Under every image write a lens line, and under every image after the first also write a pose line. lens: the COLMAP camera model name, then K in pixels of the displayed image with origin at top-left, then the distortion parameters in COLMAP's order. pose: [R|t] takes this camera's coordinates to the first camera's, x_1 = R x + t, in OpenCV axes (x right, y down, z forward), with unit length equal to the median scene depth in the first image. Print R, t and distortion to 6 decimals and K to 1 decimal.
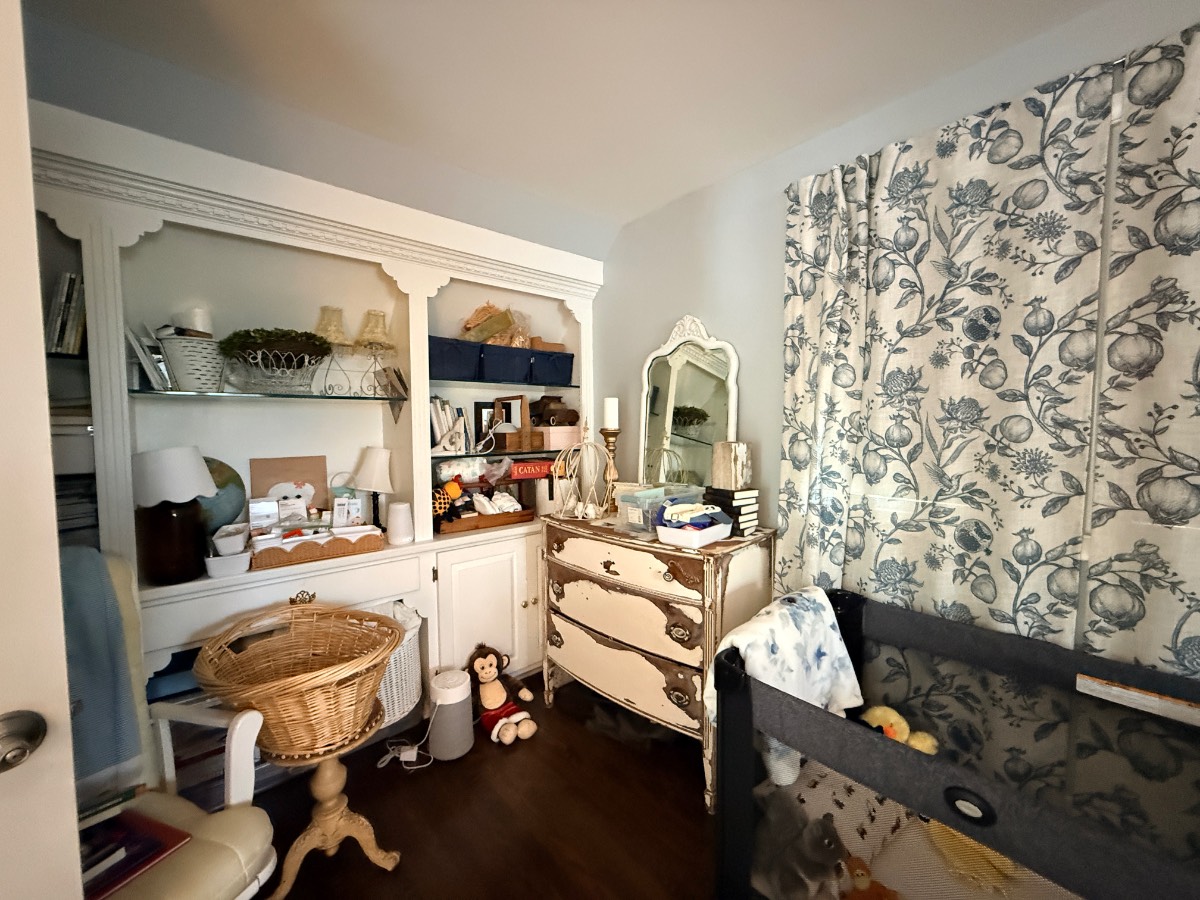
lens RADIAL K [[480.2, 0, 600.0], [0, 480.2, 450.0], [0, 0, 1]] dist [0.001084, -0.000032]
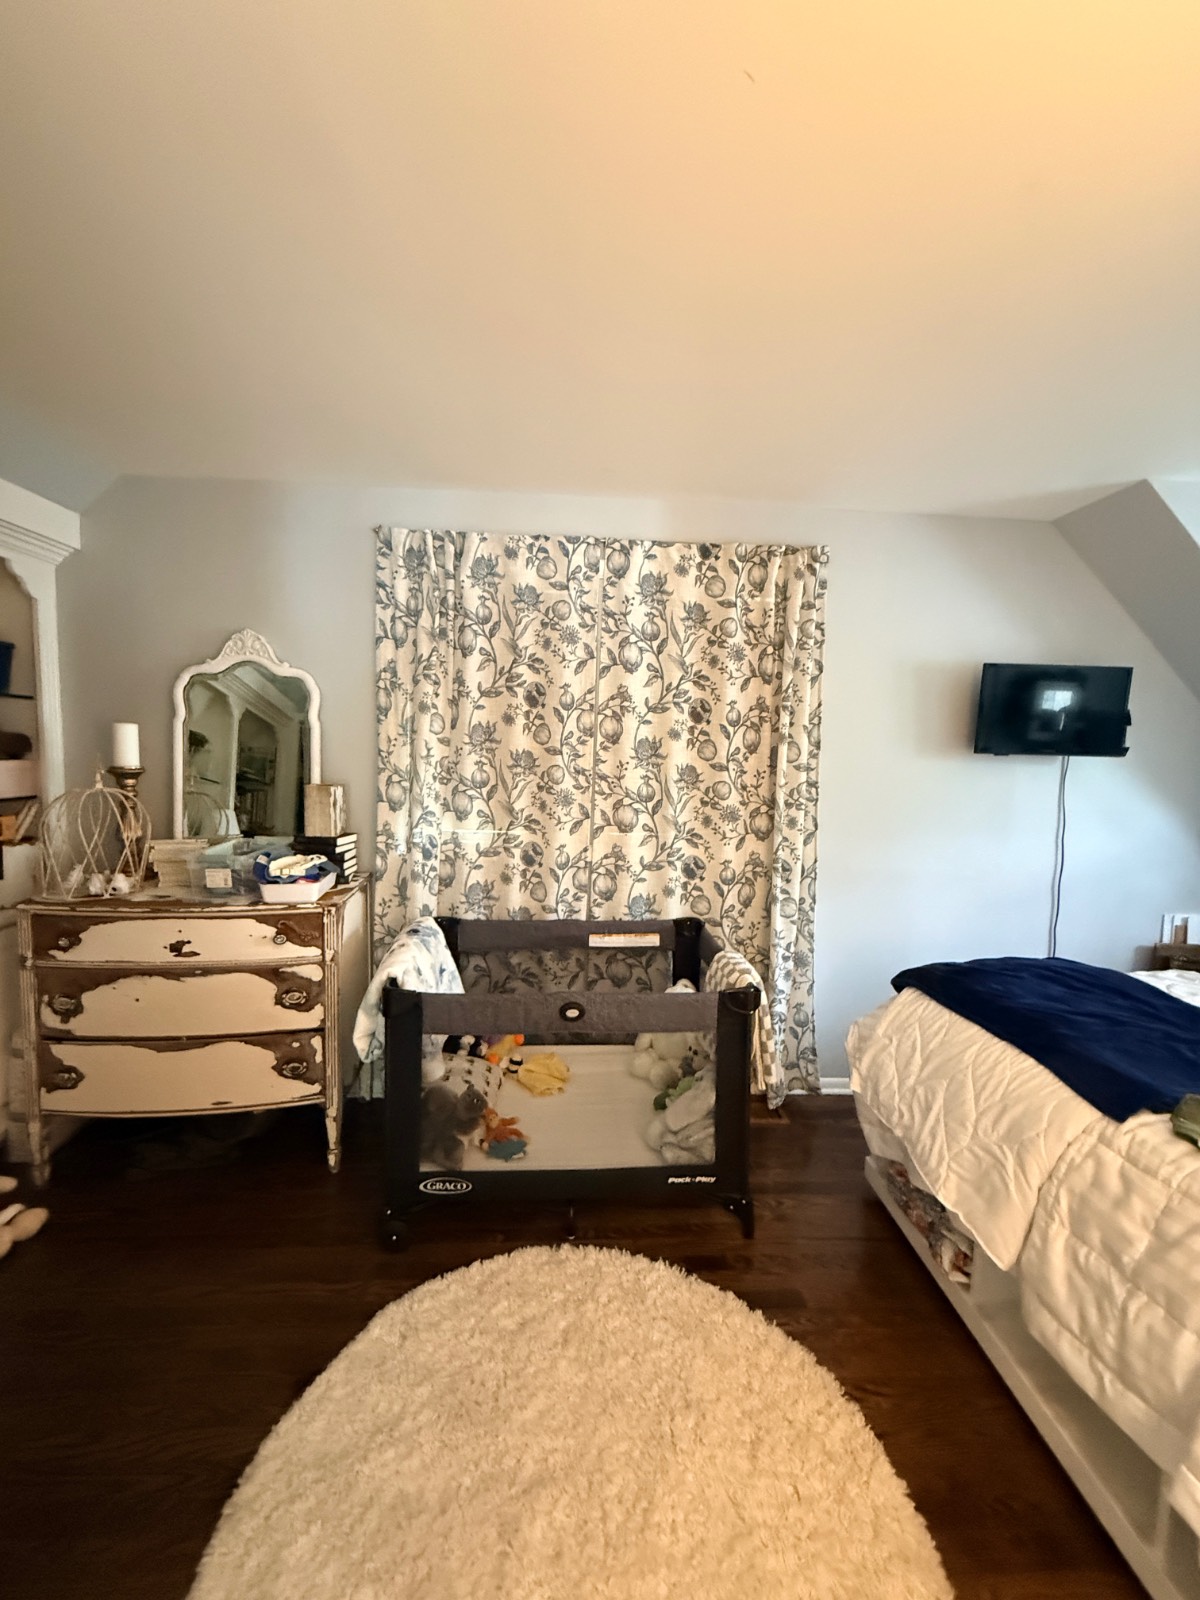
lens RADIAL K [[640.2, 0, 600.0], [0, 640.2, 800.0], [0, 0, 1]] dist [0.001084, -0.000032]
pose [[0.604629, -0.040114, 0.795496, -0.447085], [0.011931, 0.999075, 0.041311, -0.037016], [-0.796418, -0.015487, 0.604548, -0.192108]]
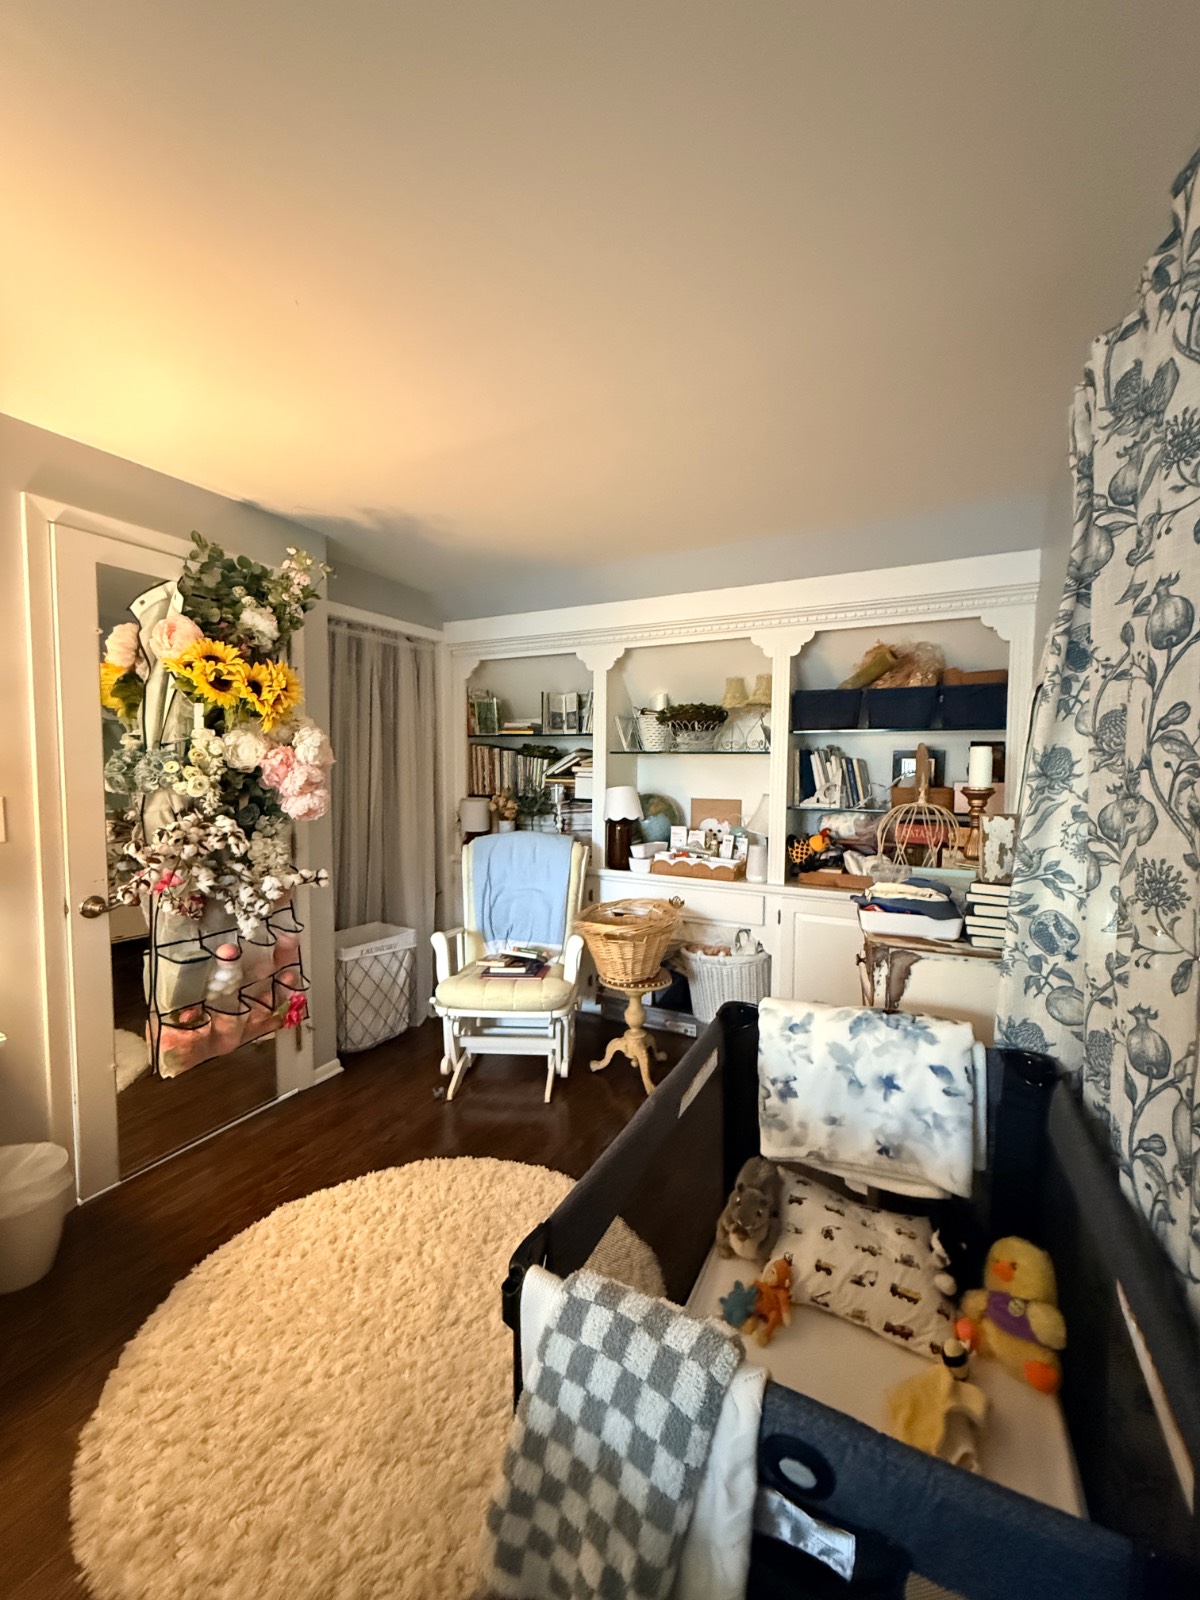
lens RADIAL K [[640.2, 0, 600.0], [0, 640.2, 800.0], [0, 0, 1]] dist [0.001084, -0.000032]
pose [[0.366964, 0.063093, -0.928093, 1.059913], [-0.060643, 0.997198, 0.043812, -0.049657], [0.928256, 0.040205, 0.369762, 0.128717]]
